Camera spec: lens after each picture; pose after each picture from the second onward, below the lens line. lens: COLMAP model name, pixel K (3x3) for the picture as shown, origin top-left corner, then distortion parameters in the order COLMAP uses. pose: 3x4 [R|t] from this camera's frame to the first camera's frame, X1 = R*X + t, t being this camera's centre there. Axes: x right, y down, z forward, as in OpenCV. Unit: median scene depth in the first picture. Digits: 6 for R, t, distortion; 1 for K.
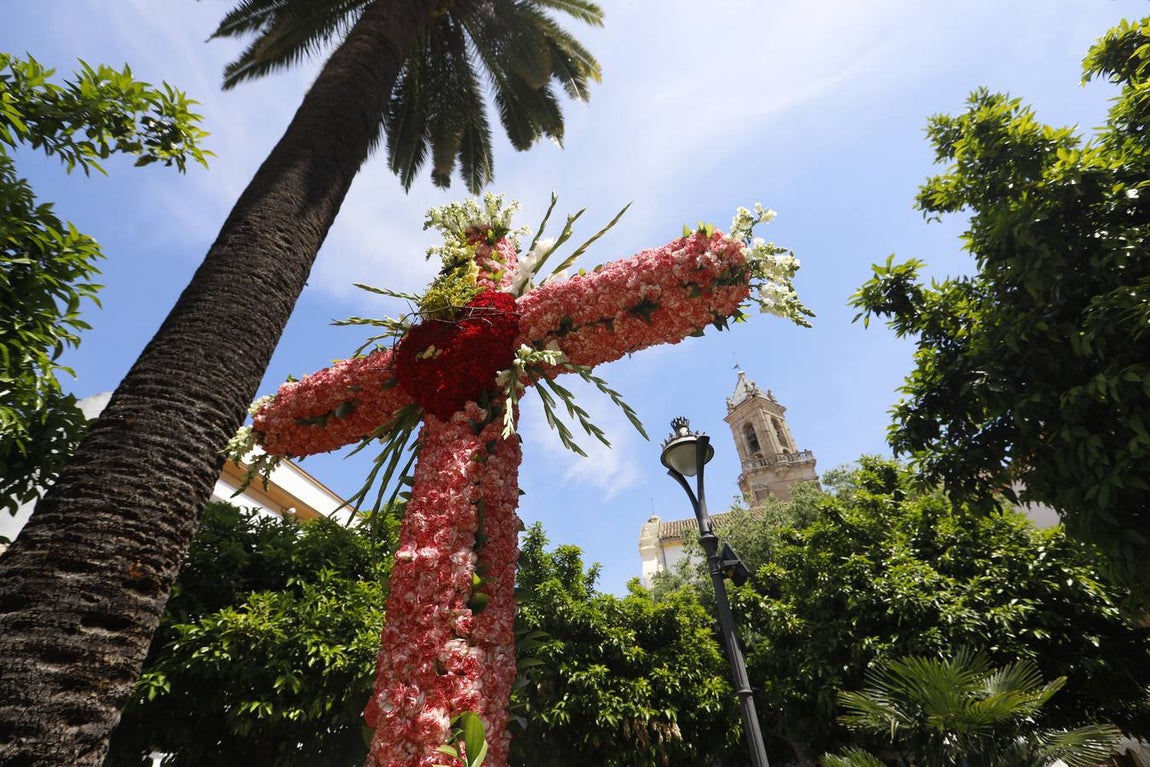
lens RADIAL K [[511.2, 0, 581.8], [0, 511.2, 384.5], [0, 0, 1]] dist [0.000954, 0.000726]
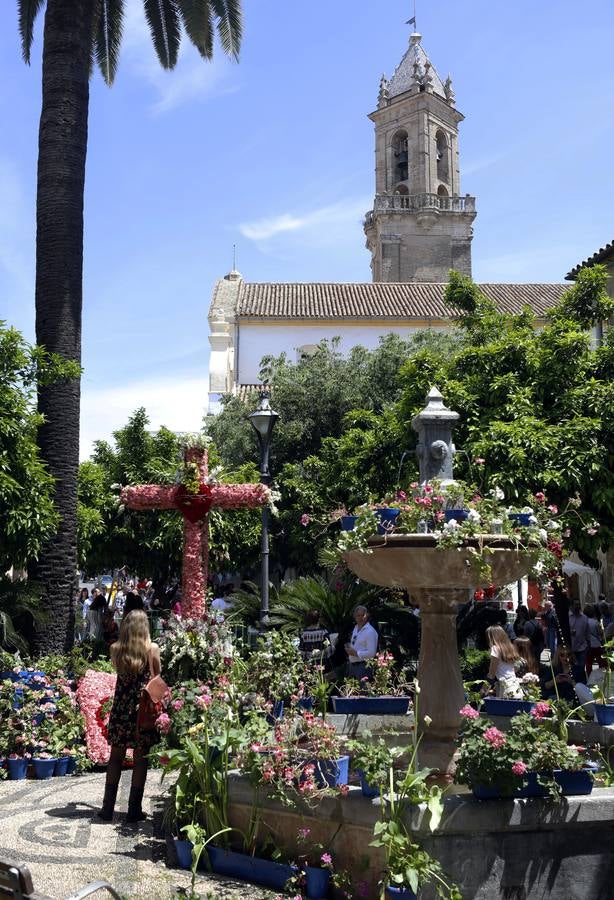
lens RADIAL K [[1020.9, 0, 307.0], [0, 1020.9, 450.0], [0, 0, 1]] dist [-0.022683, 0.010064]
pose [[0.966178, 0.089687, 0.241778, -0.372668], [-0.204920, 0.836200, 0.508702, -1.266159], [-0.156551, -0.541042, 0.826296, -1.490095]]
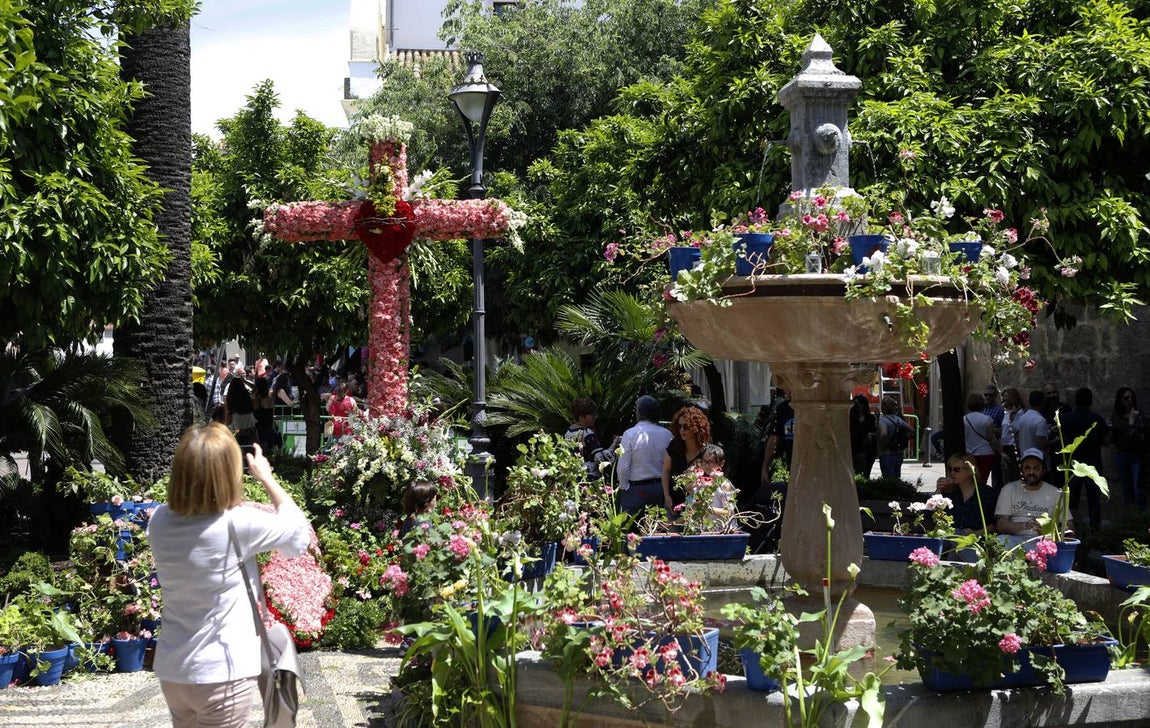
lens RADIAL K [[1565.1, 0, 575.0], [0, 1565.1, 364.0], [0, 0, 1]] dist [-0.024964, 0.062172]
pose [[0.946660, 0.052424, 0.317942, -0.479626], [-0.242734, 0.764948, 0.596603, -1.170636], [-0.211933, -0.641956, 0.736870, -1.398867]]
